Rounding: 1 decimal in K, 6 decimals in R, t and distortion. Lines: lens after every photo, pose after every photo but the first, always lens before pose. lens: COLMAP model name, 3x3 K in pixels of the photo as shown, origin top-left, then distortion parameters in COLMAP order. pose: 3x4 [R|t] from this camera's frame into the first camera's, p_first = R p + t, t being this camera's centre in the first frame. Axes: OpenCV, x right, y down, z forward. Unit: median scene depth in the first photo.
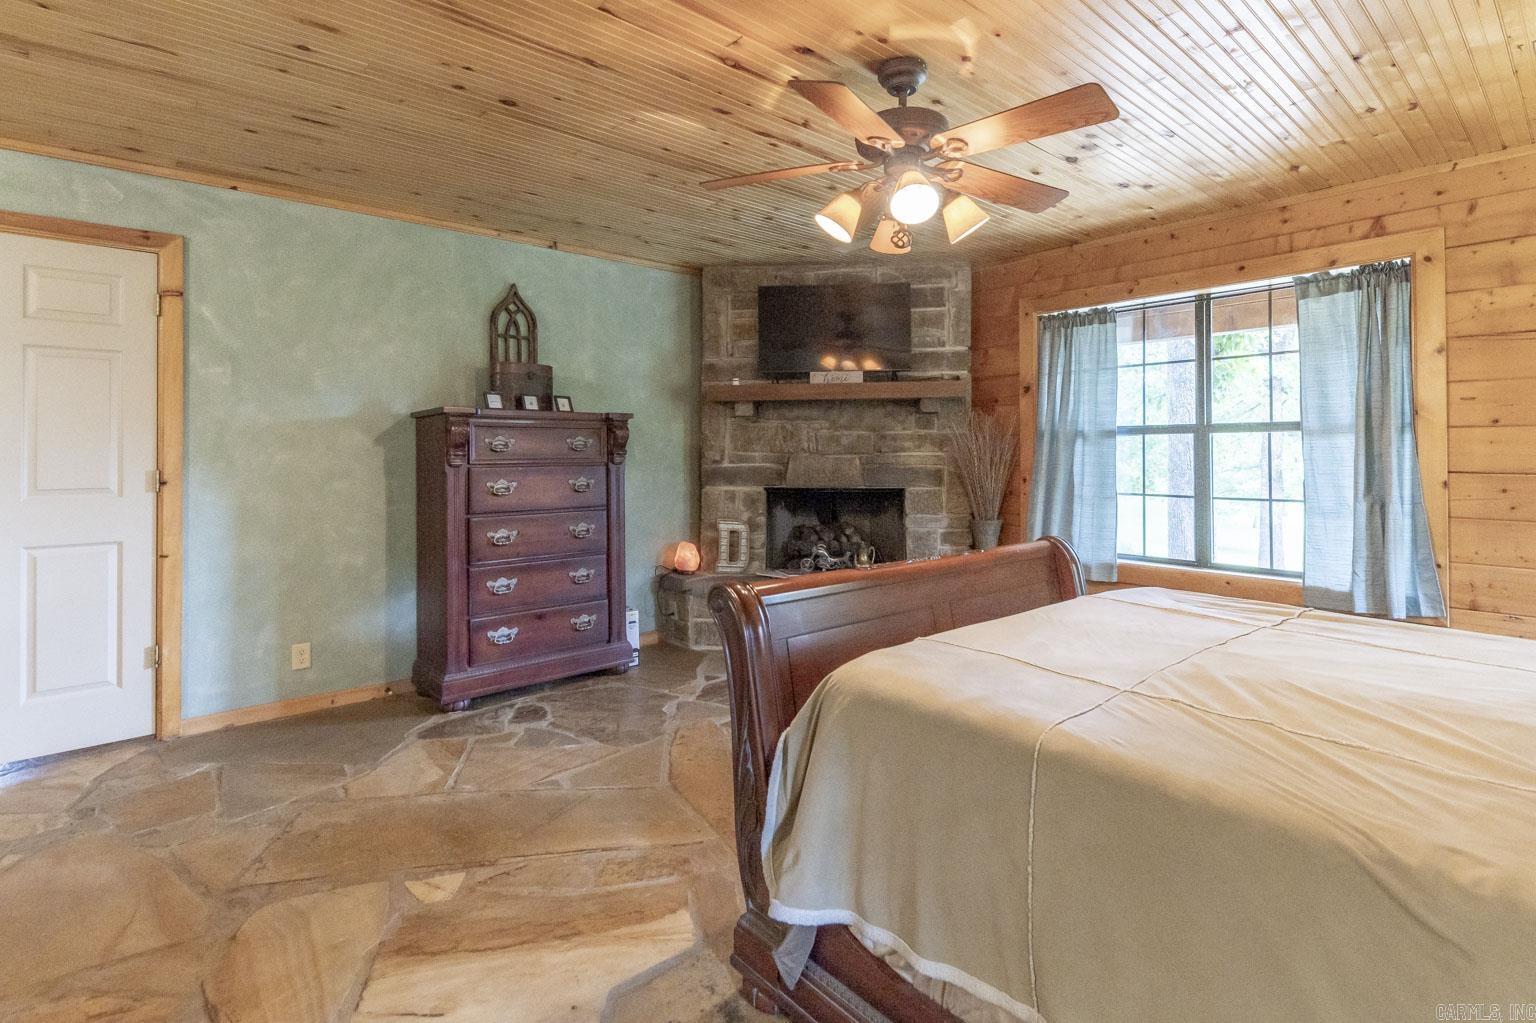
lens RADIAL K [[744.1, 0, 786.7], [0, 744.1, 447.7], [0, 0, 1]] dist [0.002321, 0.000077]
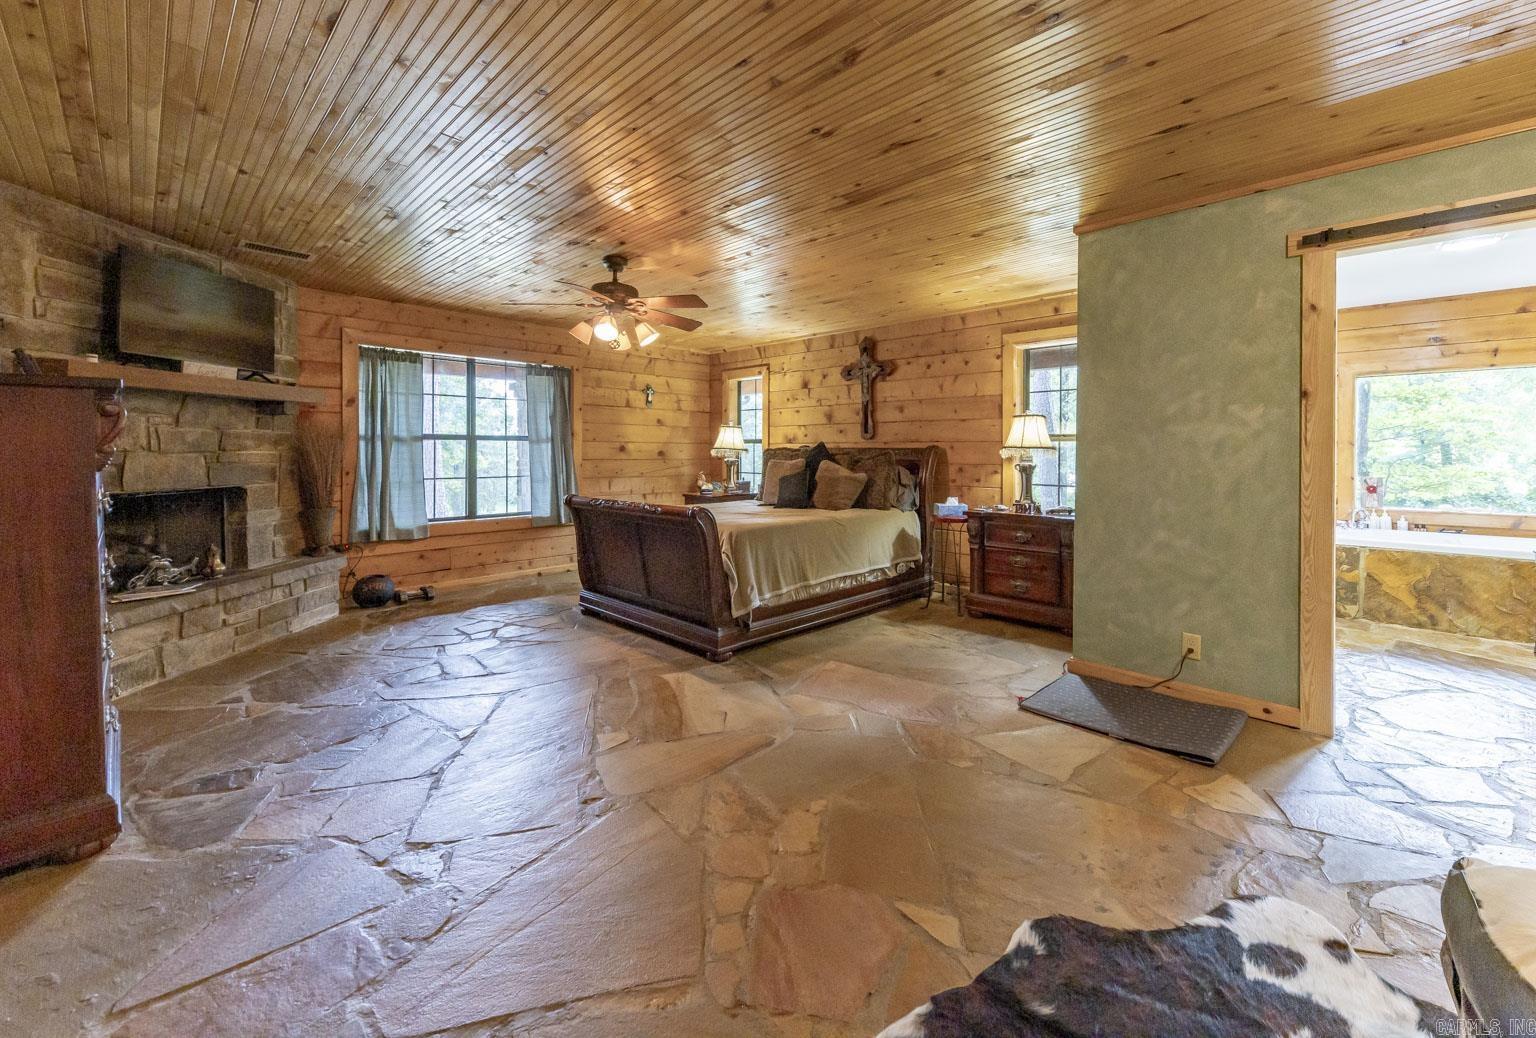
lens RADIAL K [[617.0, 0, 796.9], [0, 617.0, 454.3], [0, 0, 1]] dist [0.001068, -0.000277]
pose [[-0.096105, -0.003292, 0.995366, -0.866589], [-0.009072, 0.999956, 0.002431, 0.002225], [-0.995330, -0.008797, -0.096131, 0.372378]]
